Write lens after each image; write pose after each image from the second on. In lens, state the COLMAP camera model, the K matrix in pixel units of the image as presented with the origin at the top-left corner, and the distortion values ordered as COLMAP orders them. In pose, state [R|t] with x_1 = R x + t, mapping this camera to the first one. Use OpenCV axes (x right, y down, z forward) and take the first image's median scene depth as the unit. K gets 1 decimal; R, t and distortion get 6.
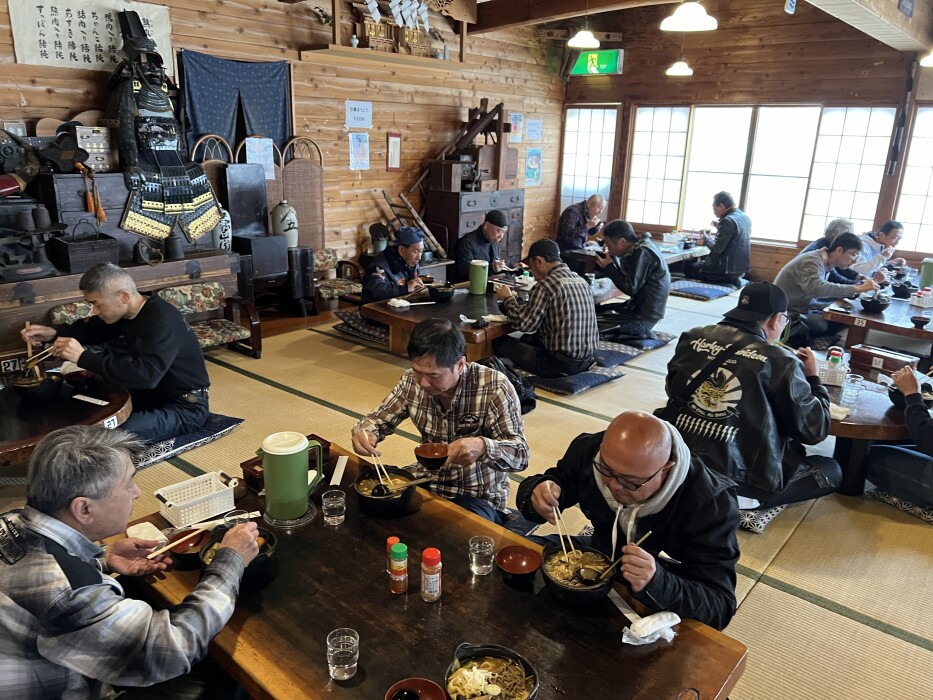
lens RADIAL K [[713.4, 0, 468.7], [0, 713.4, 352.8], [0, 0, 1]] dist [0.030203, -0.029736]
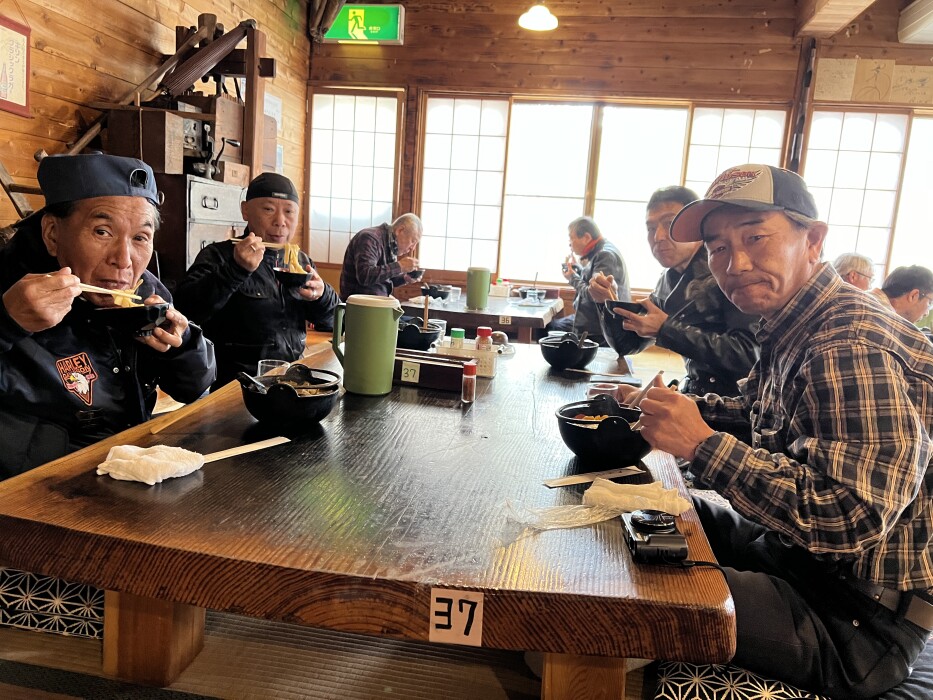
lens RADIAL K [[713.4, 0, 462.9], [0, 713.4, 343.1], [0, 0, 1]] dist [0.030203, -0.029736]
pose [[0.869015, -0.040717, 0.493108, -0.081217], [0.106917, 0.988515, -0.106800, -0.048088], [-0.483097, 0.145532, 0.863388, 0.496661]]
